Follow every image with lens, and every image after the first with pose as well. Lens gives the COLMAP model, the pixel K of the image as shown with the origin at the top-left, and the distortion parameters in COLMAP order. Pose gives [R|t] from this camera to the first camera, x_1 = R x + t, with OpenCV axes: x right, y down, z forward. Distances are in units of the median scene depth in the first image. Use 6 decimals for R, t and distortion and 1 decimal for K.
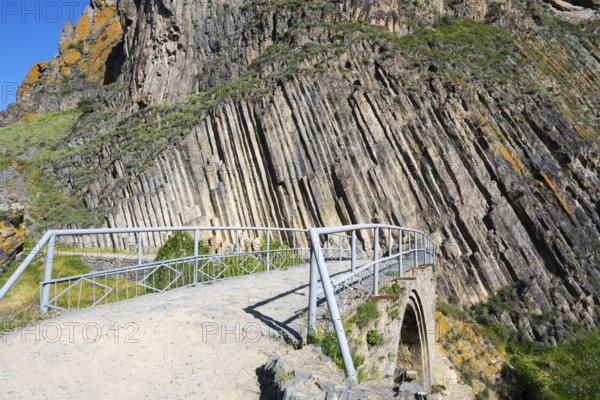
lens RADIAL K [[397.3, 0, 300.2], [0, 397.3, 200.3], [0, 0, 1]] dist [0.007354, 0.002065]
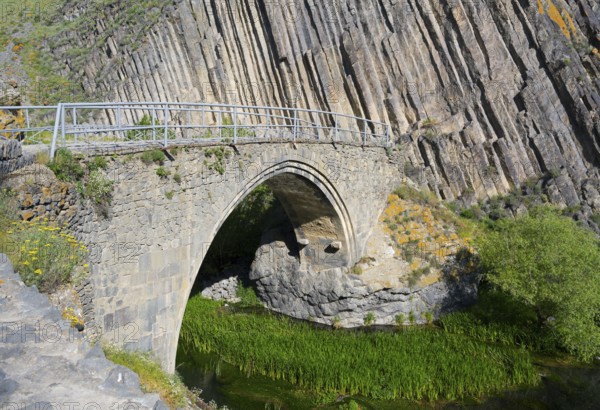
lens RADIAL K [[559.6, 0, 299.9], [0, 559.6, 205.2], [0, 0, 1]] dist [0.014843, 0.000000]
pose [[0.981436, 0.019348, -0.190810, 0.235305], [0.023972, 0.974722, 0.222134, -0.004186], [0.190285, -0.222584, 0.956163, -0.226835]]
